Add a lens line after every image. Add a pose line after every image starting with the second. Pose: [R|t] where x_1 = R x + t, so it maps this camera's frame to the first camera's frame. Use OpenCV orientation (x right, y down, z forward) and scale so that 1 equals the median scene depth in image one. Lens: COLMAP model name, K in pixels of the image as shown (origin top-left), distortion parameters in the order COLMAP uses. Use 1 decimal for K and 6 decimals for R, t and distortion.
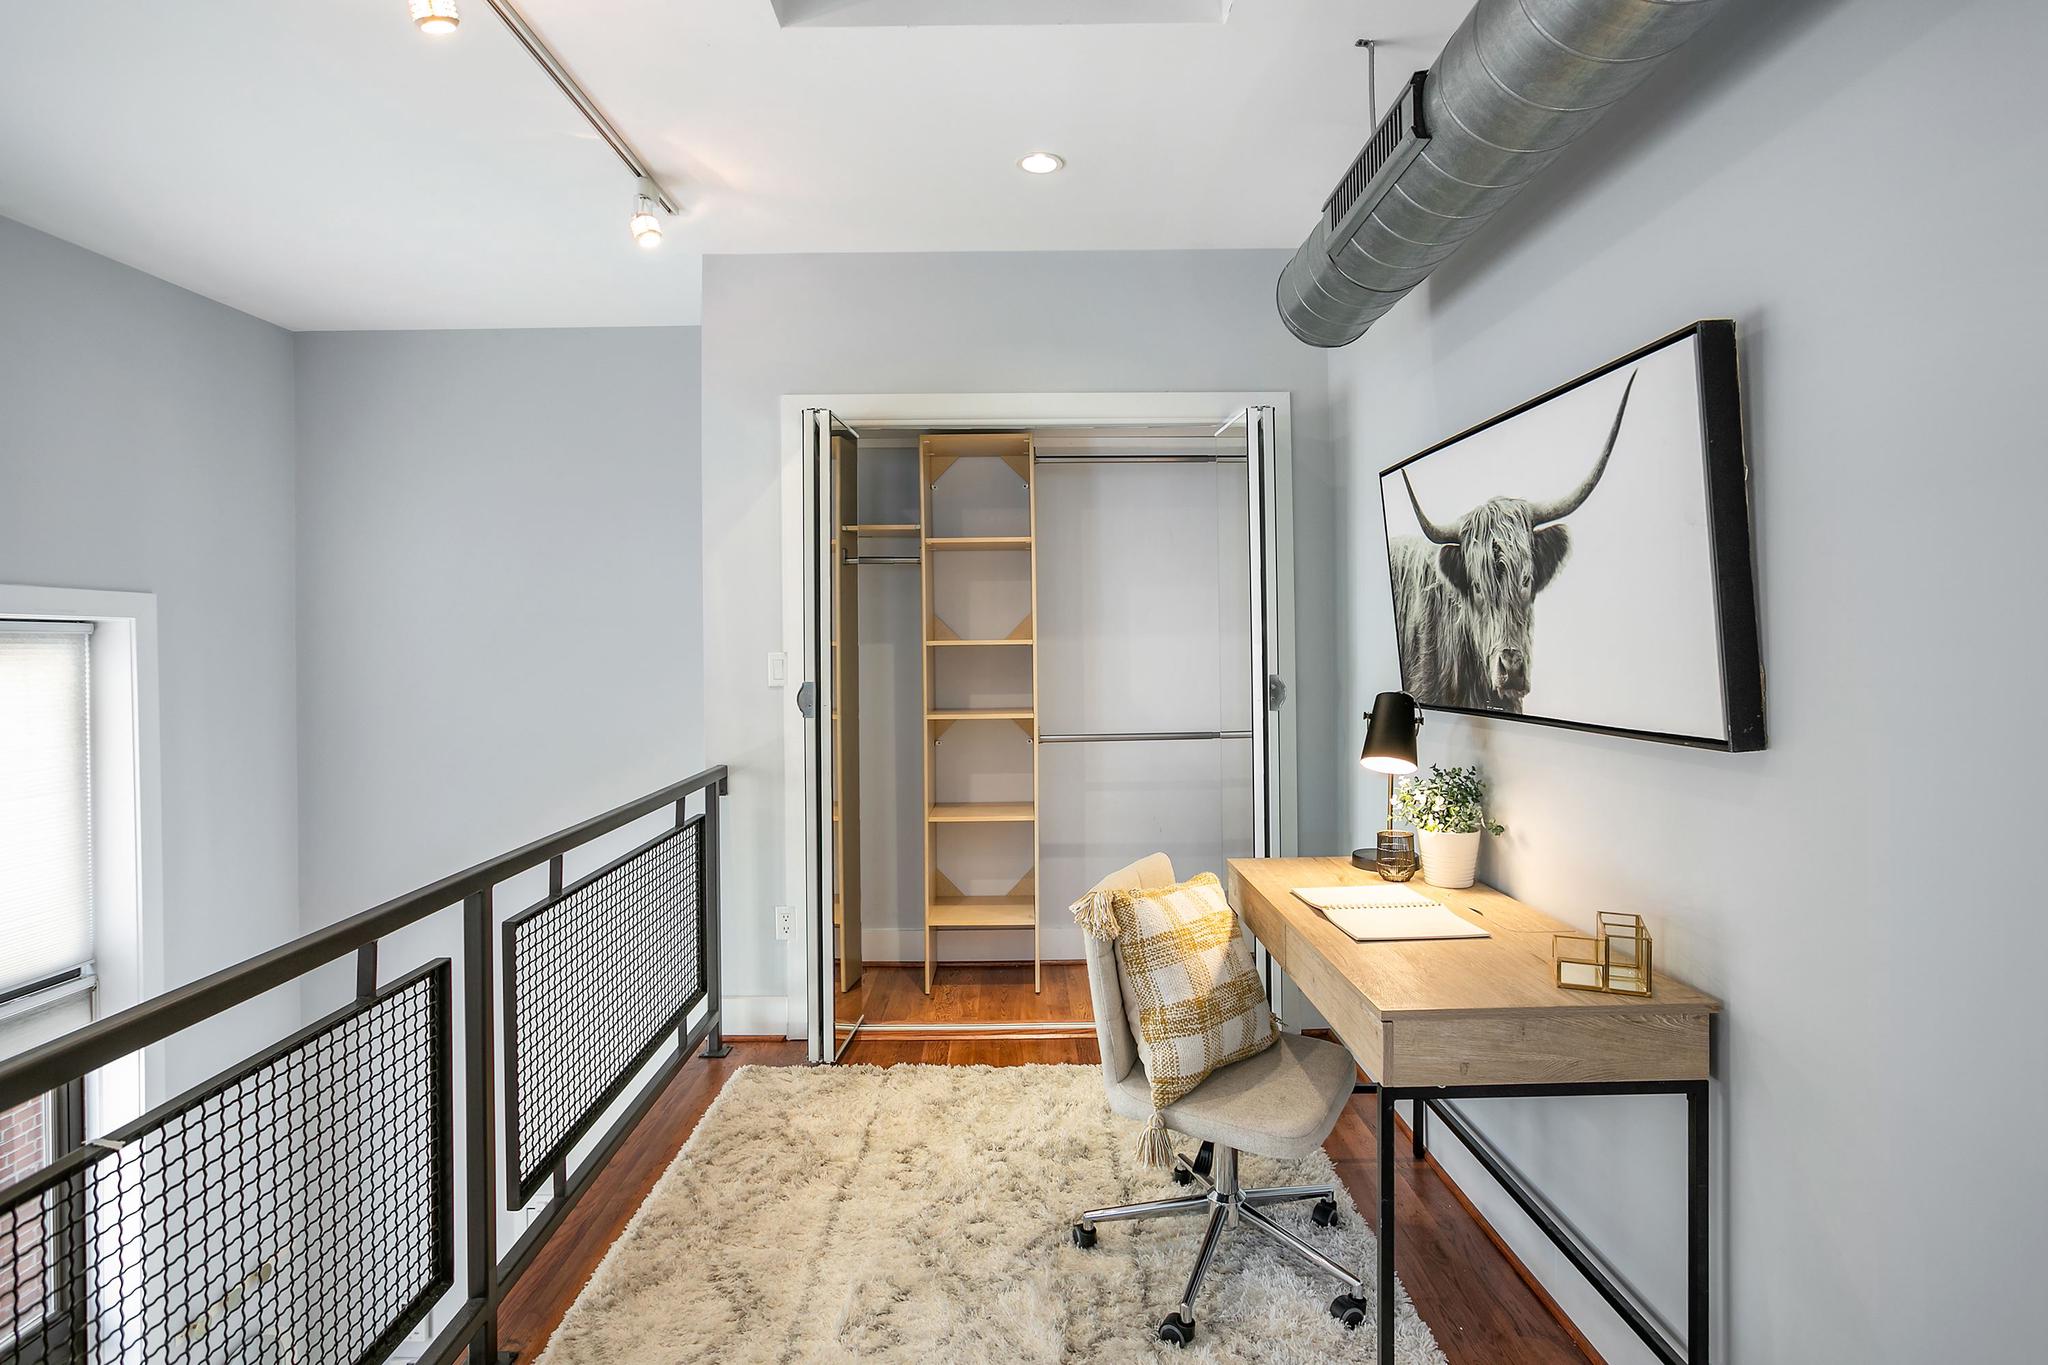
lens RADIAL K [[1045.1, 0, 1025.3], [0, 1045.1, 646.3], [0, 0, 1]] dist [0.000843, 0.000880]
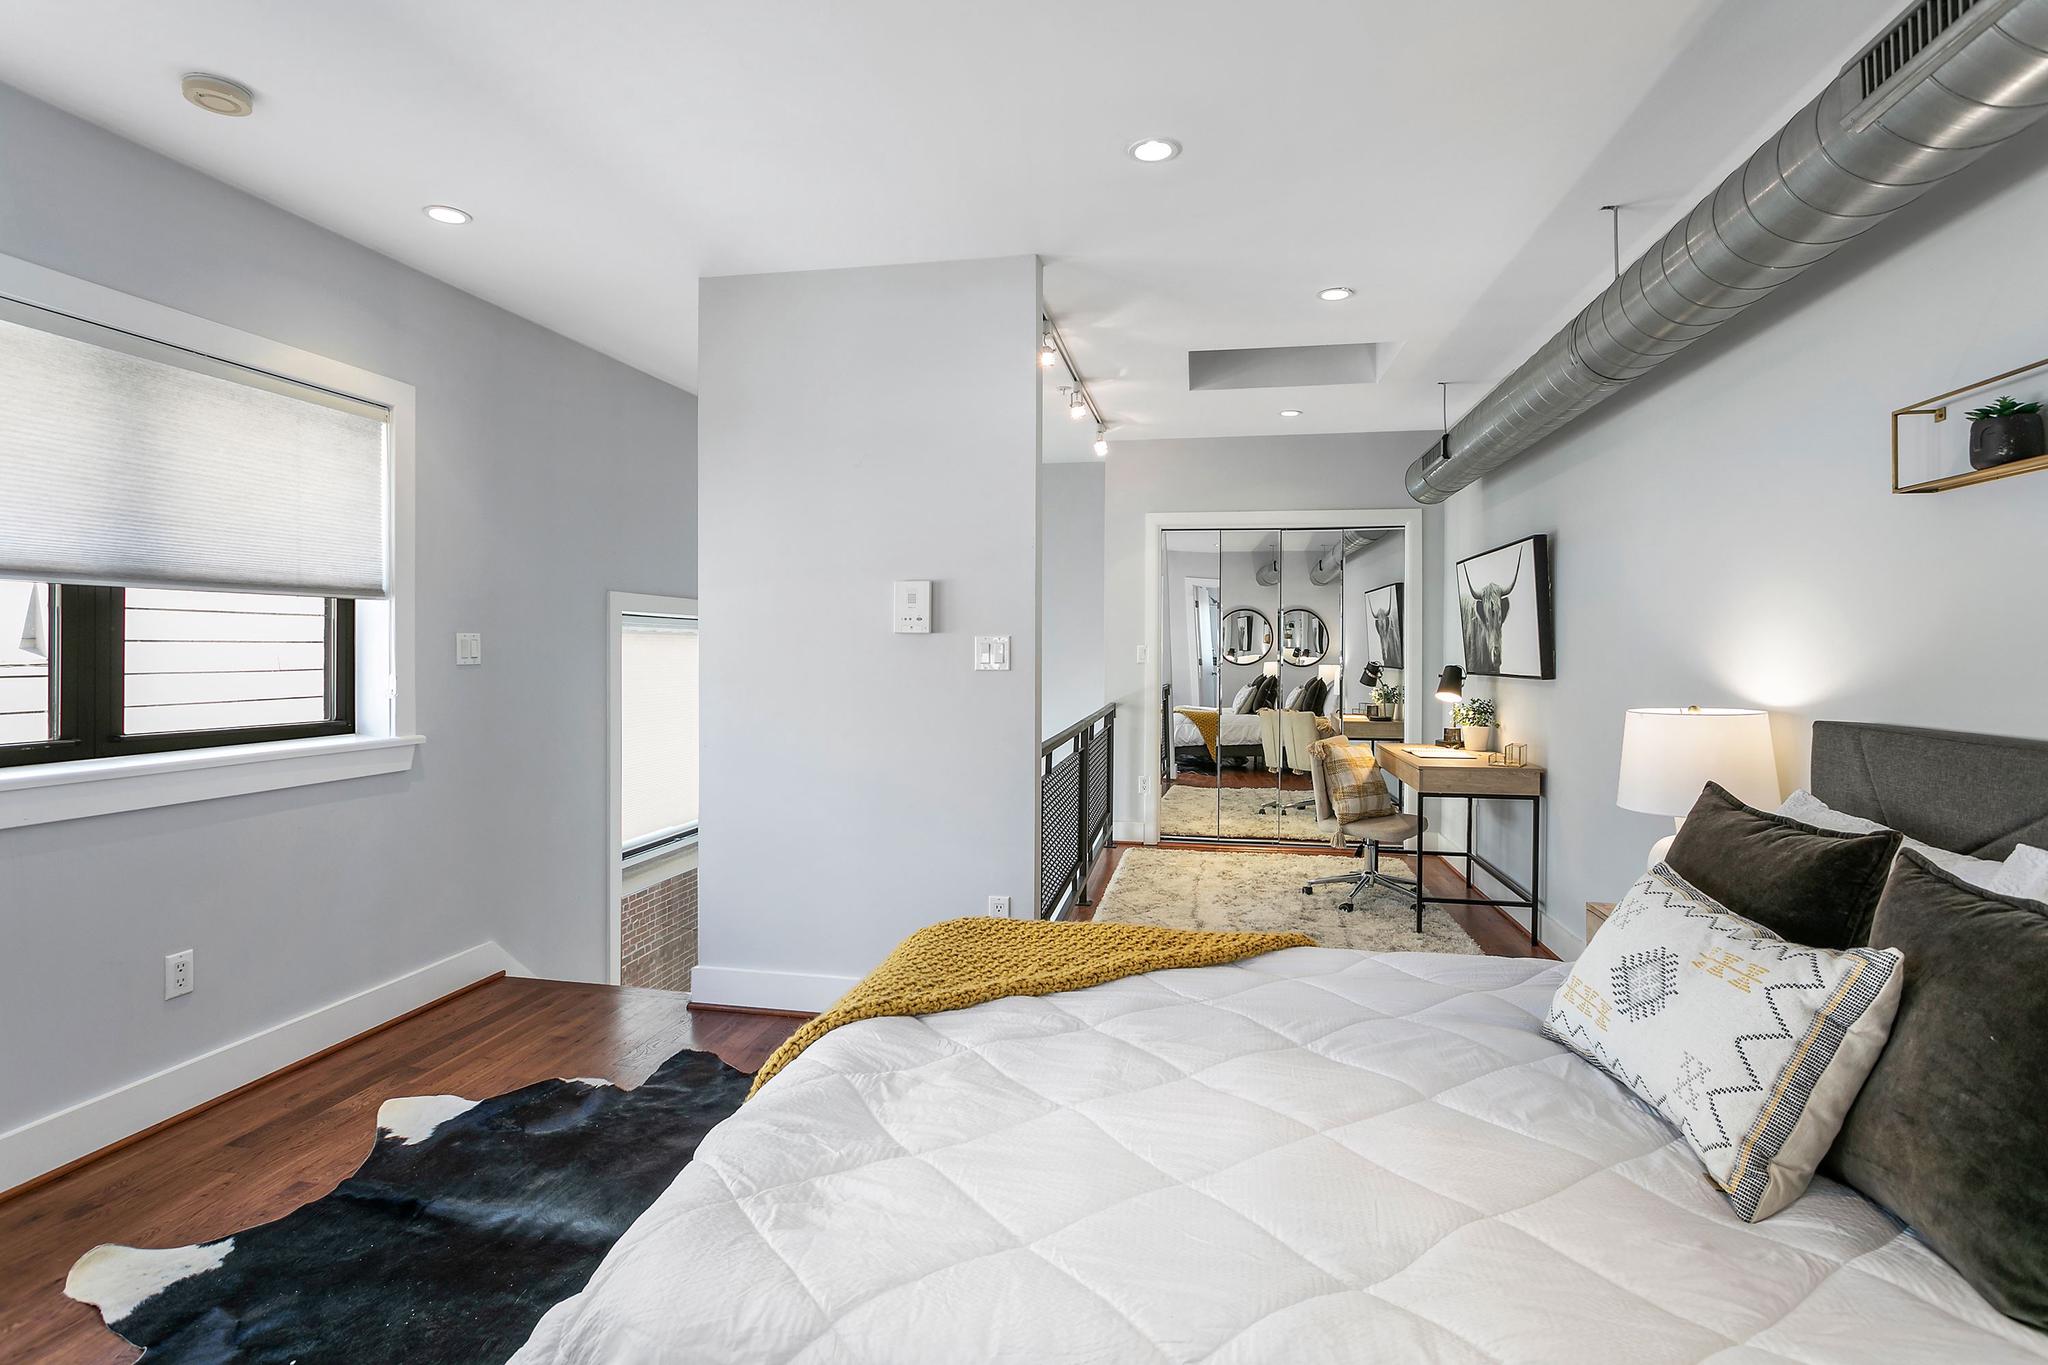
lens RADIAL K [[992.4, 0, 1025.0], [0, 992.4, 649.2], [0, 0, 1]] dist [0.004023, 0.000634]
pose [[0.981507, 0.014455, -0.190880, -0.155900], [-0.014296, 0.999895, 0.002212, 0.019109], [0.190892, 0.000558, 0.981611, -1.387891]]
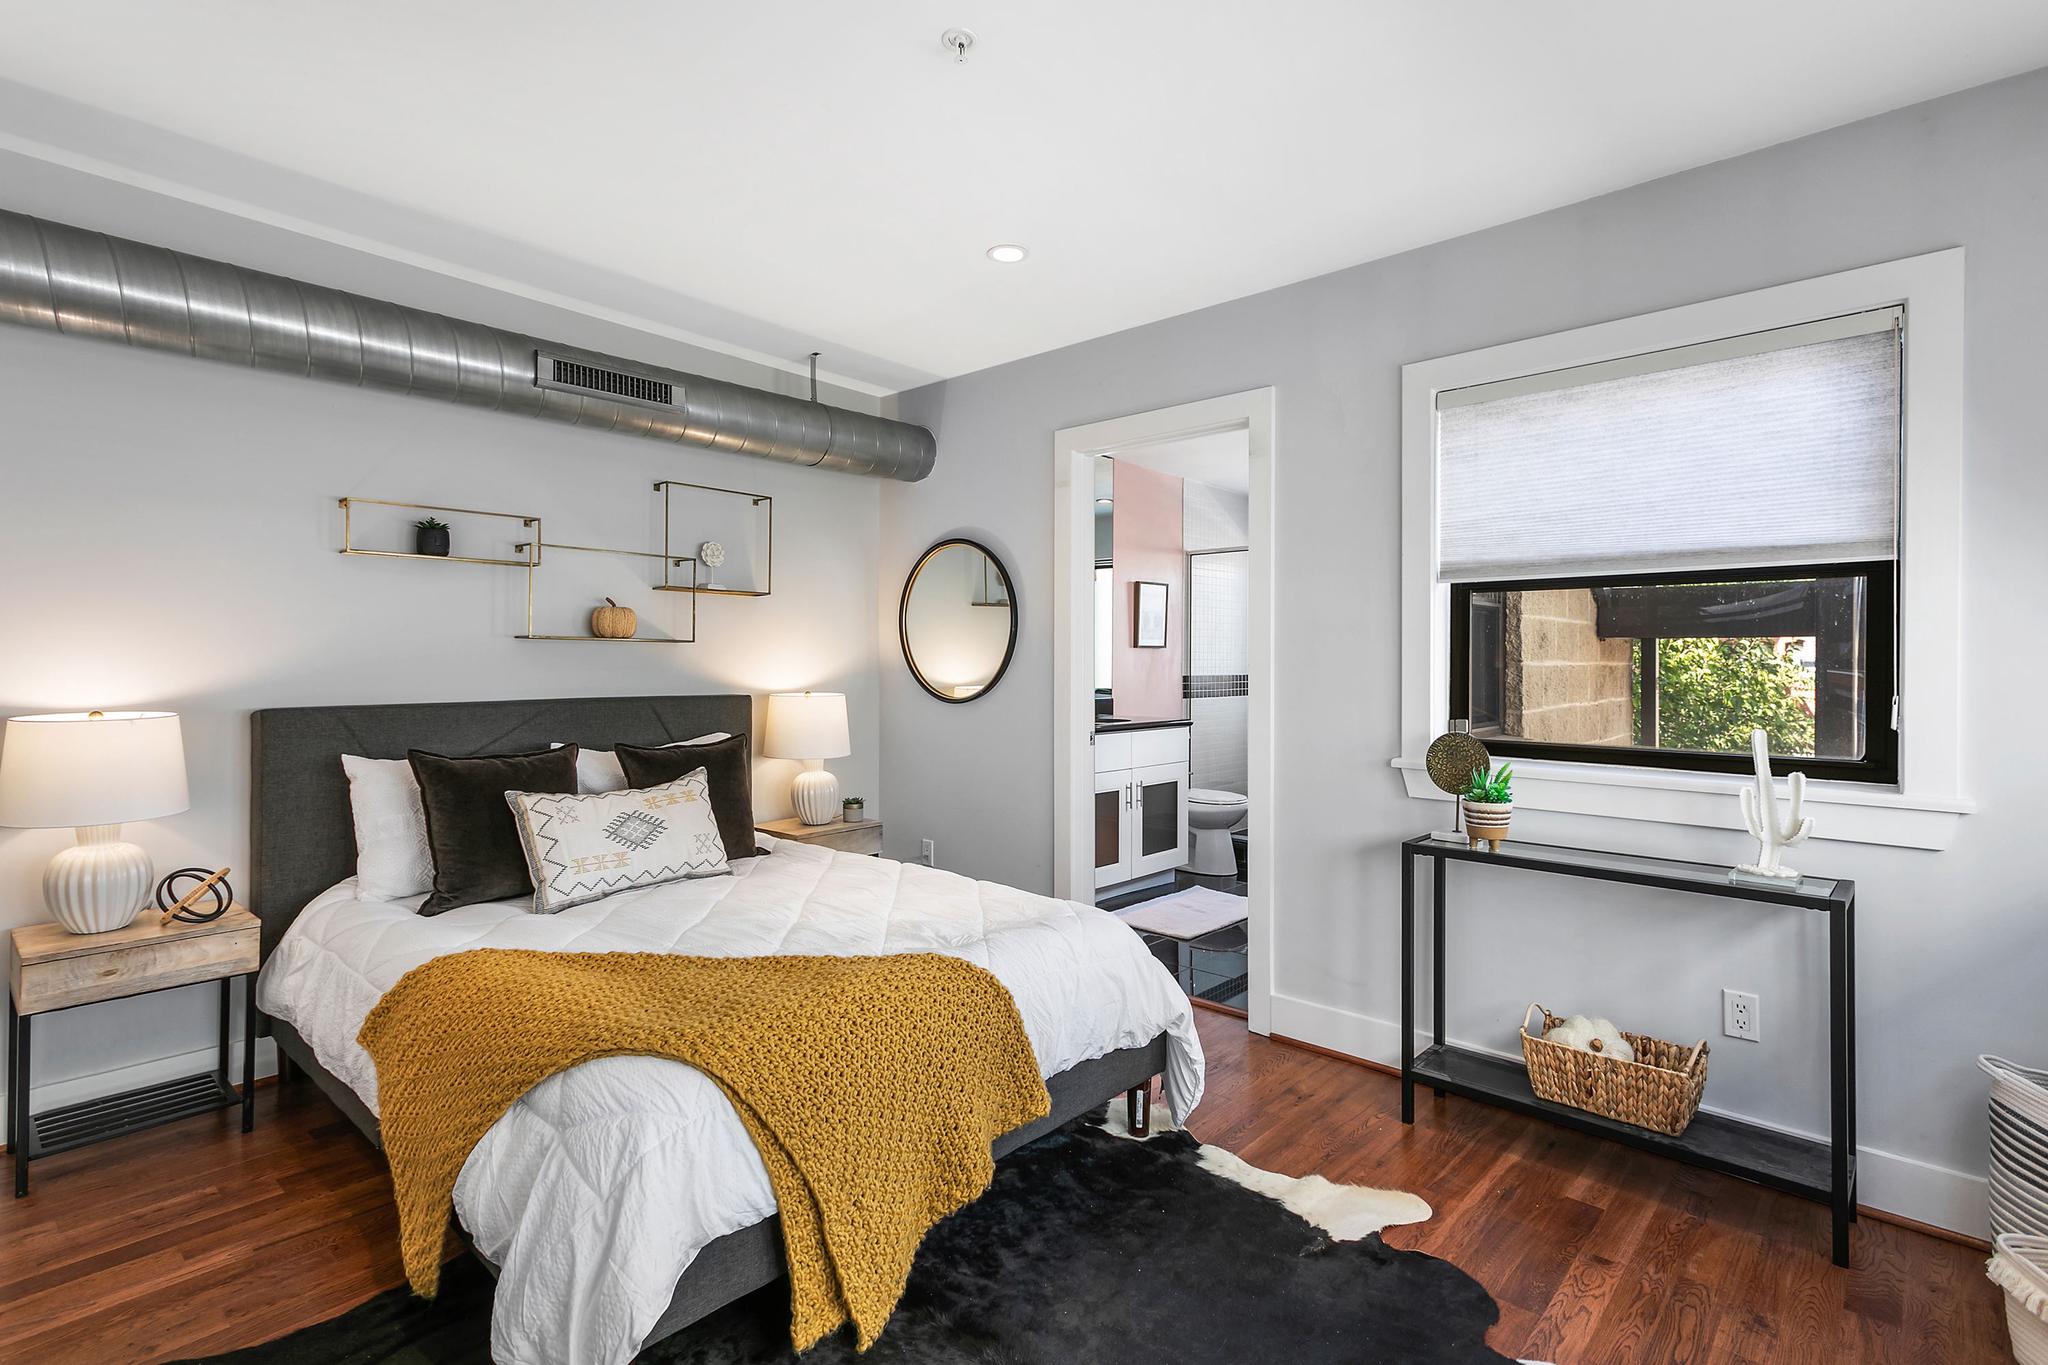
lens RADIAL K [[992.4, 0, 1025.0], [0, 992.4, 649.2], [0, 0, 1]] dist [0.004023, 0.000634]
pose [[-0.733540, 0.018855, 0.679384, -1.183045], [0.007102, 0.999773, -0.020080, 0.037166], [-0.679609, -0.009904, -0.733508, 0.047199]]
